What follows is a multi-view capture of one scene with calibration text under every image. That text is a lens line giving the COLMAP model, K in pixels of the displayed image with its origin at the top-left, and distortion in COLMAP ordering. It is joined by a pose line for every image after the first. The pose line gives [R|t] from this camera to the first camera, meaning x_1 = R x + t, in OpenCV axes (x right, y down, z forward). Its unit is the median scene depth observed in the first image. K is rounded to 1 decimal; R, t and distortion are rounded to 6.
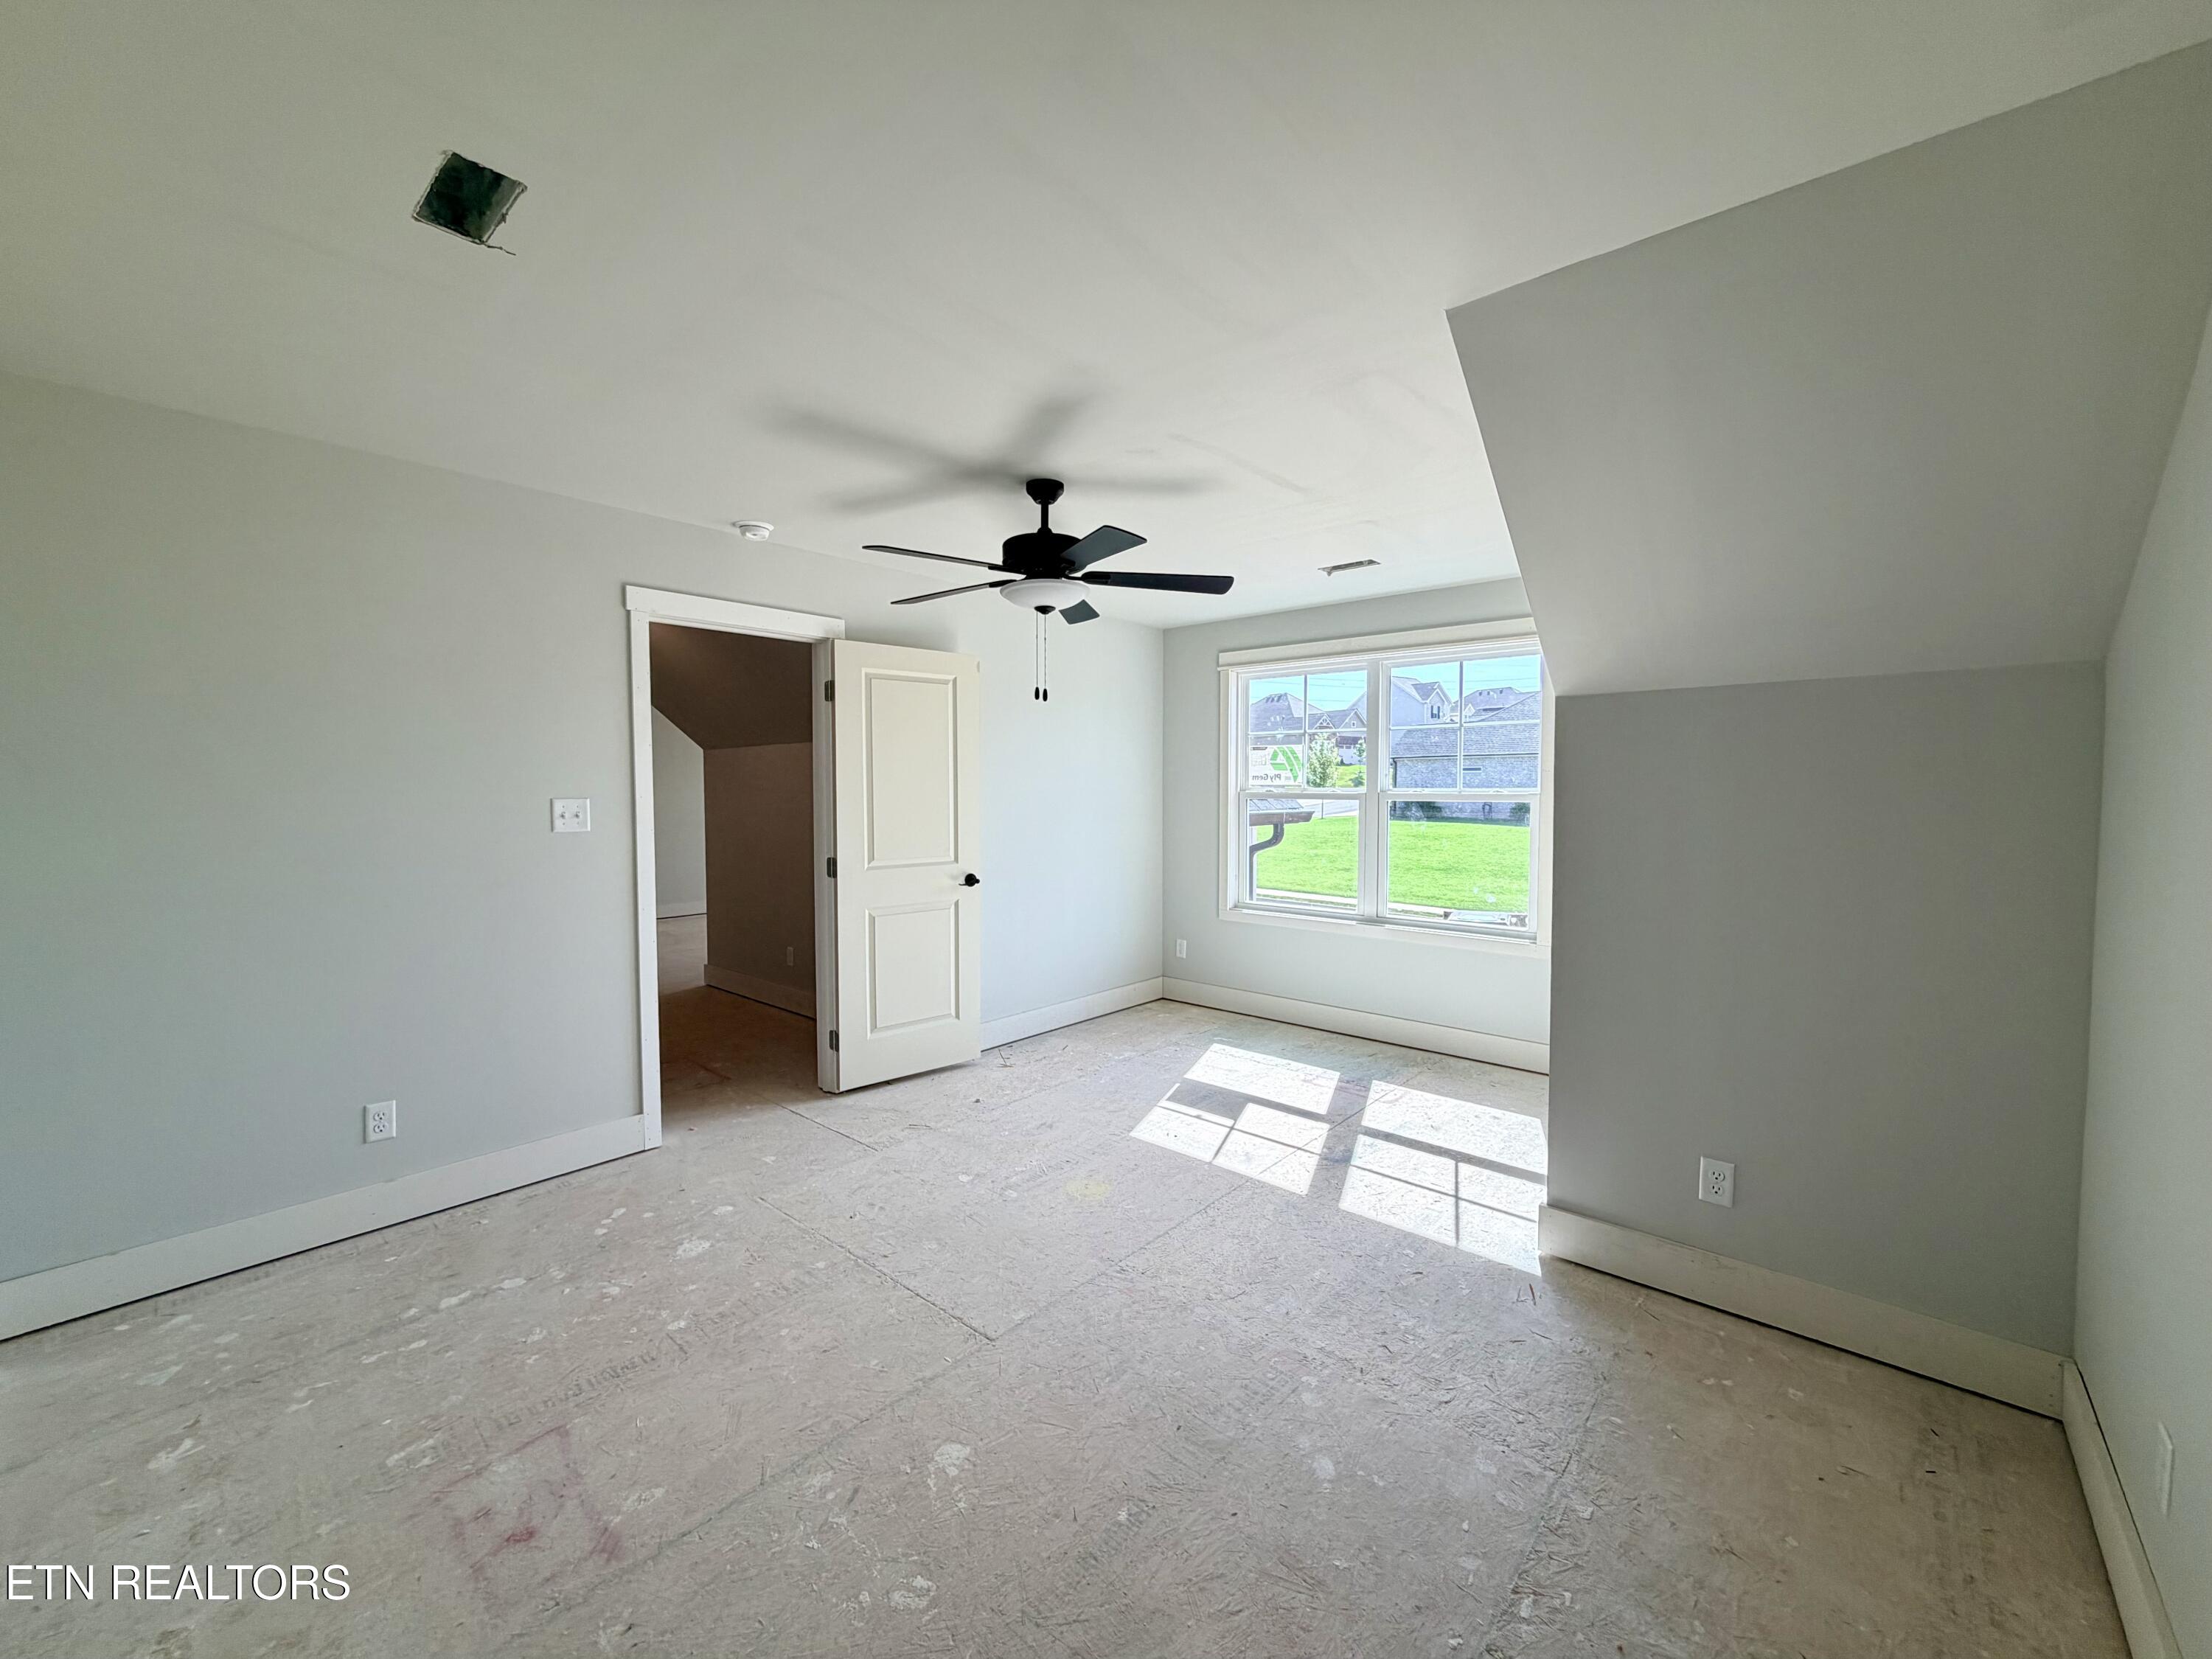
lens RADIAL K [[921.1, 0, 1102.7], [0, 921.1, 831.6], [0, 0, 1]] dist [-0.001693, 0.000465]
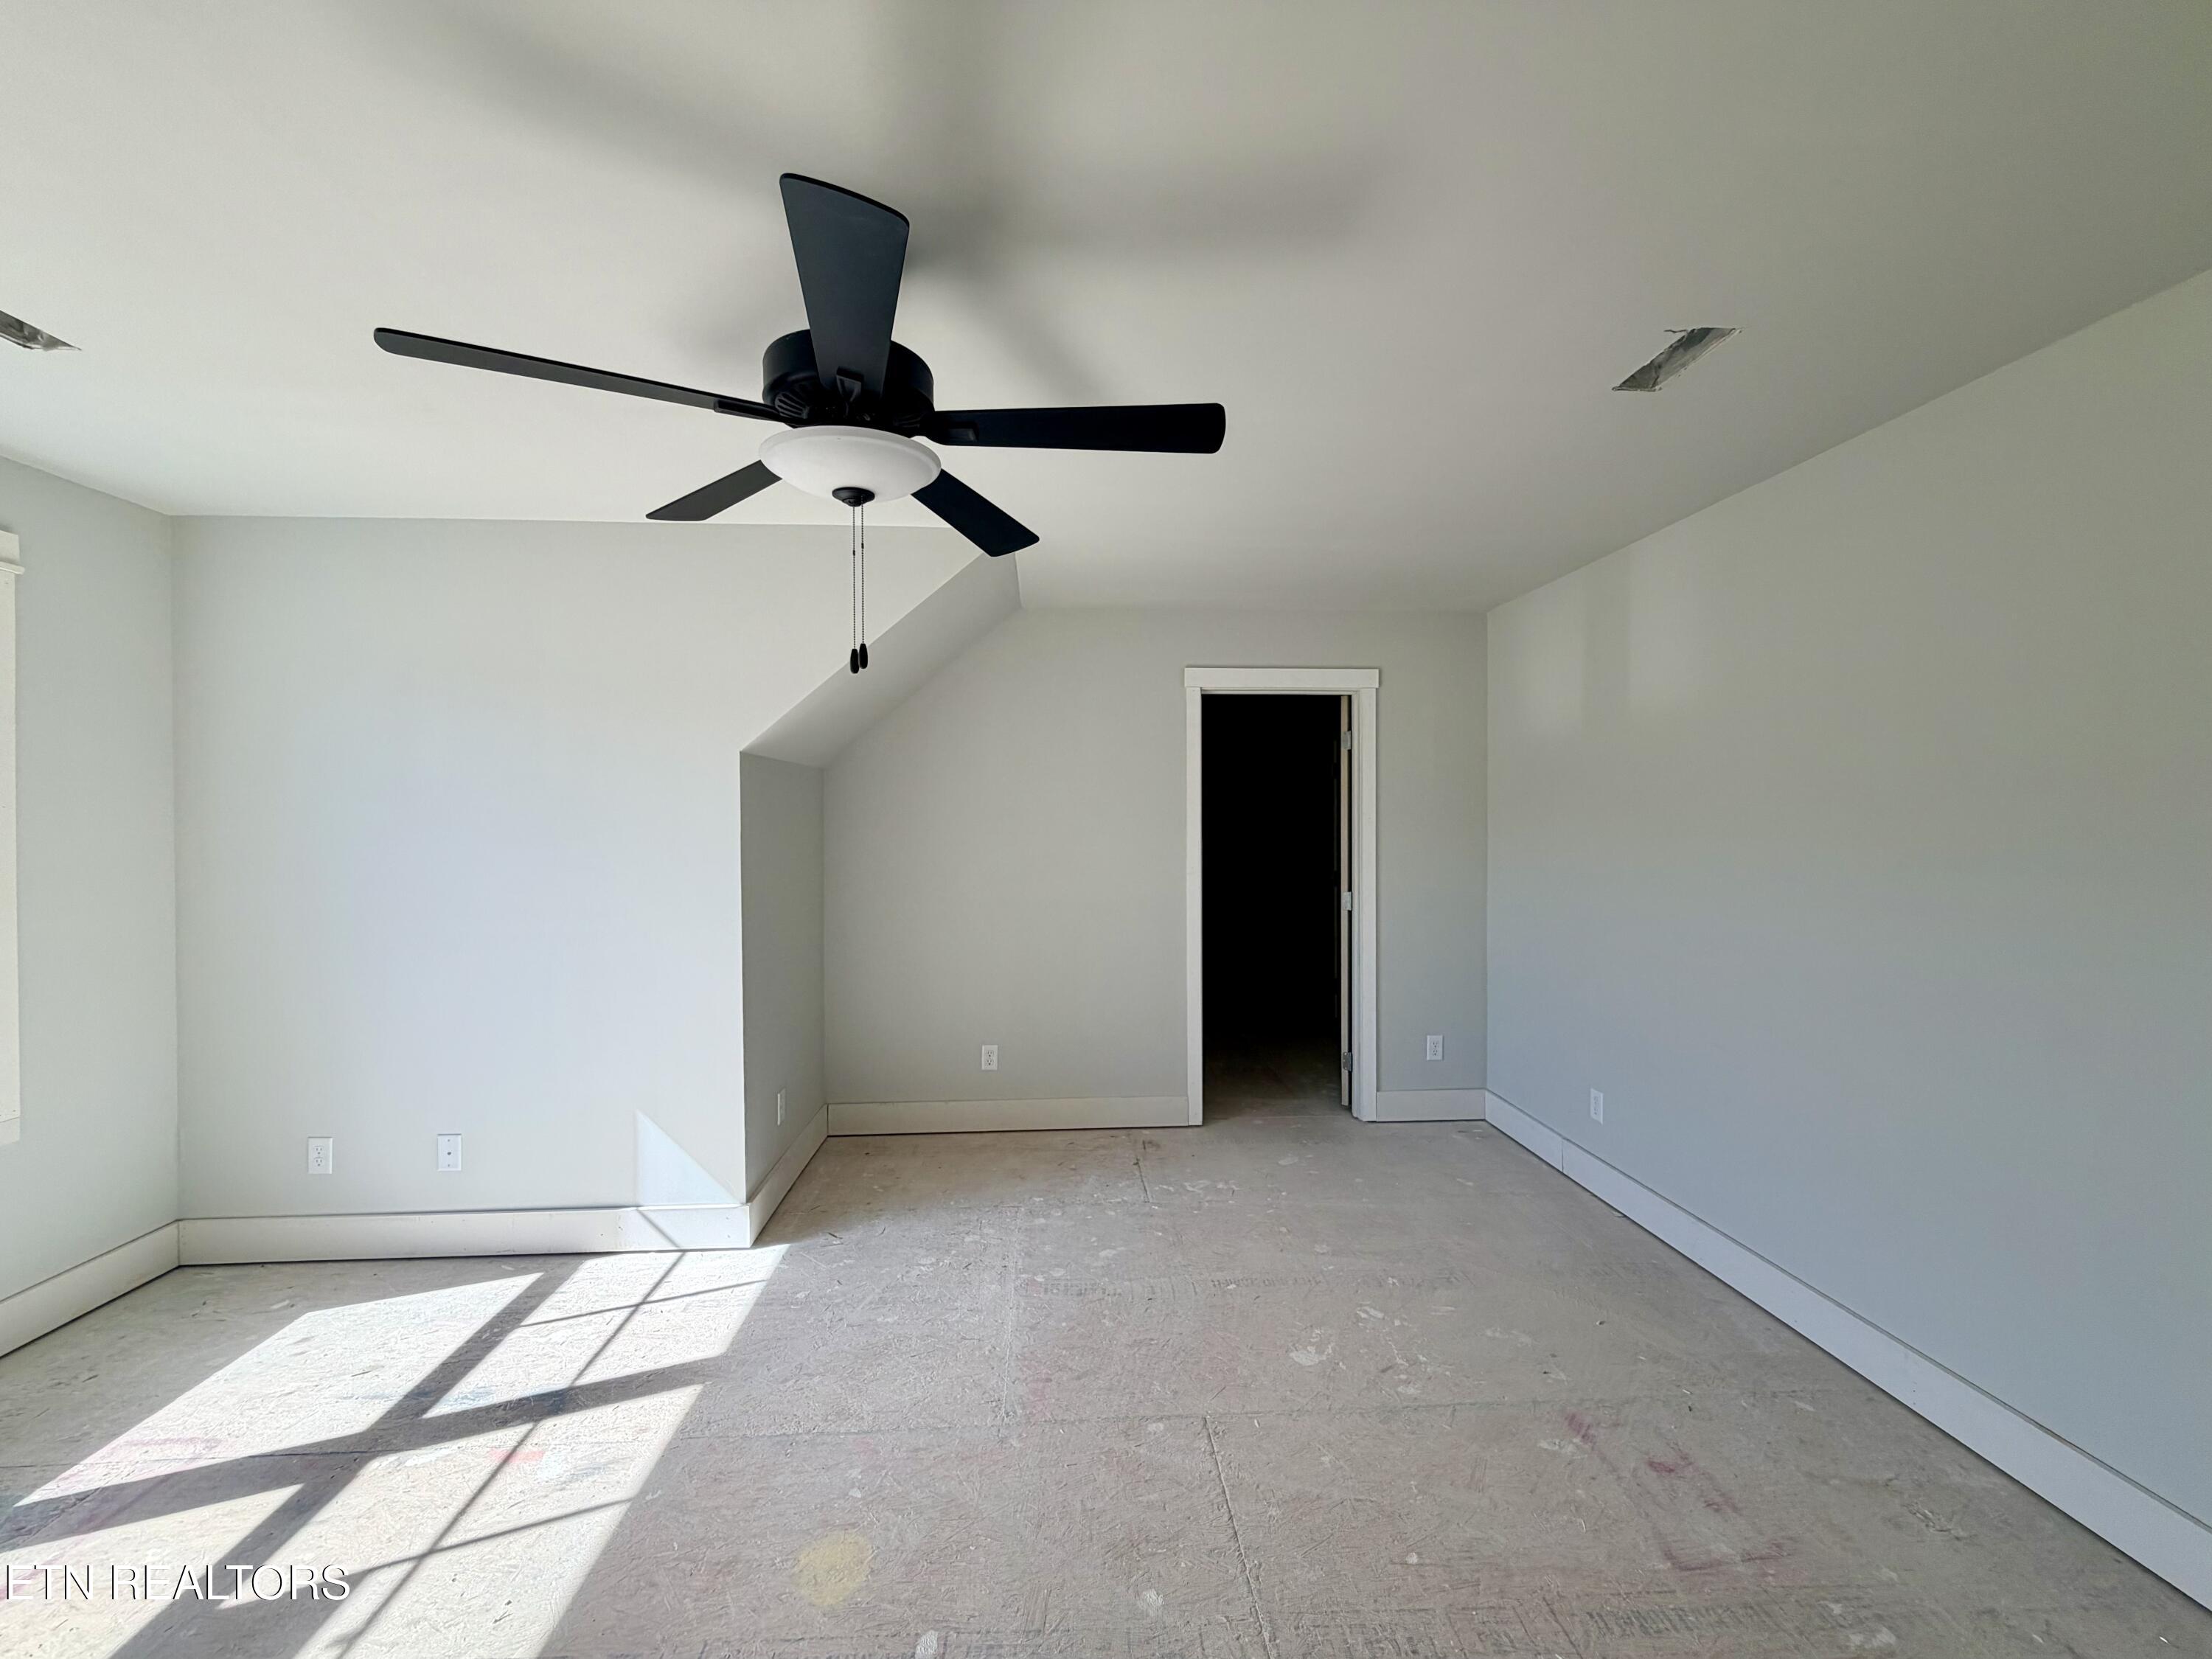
lens RADIAL K [[885.7, 0, 1094.7], [0, 885.7, 828.7], [0, 0, 1]] dist [-0.000854, 0.000517]
pose [[-0.711739, -0.004100, 0.702432, -0.486553], [0.034581, 0.998566, 0.040868, -0.068518], [-0.701592, 0.053378, -0.710577, 1.216345]]
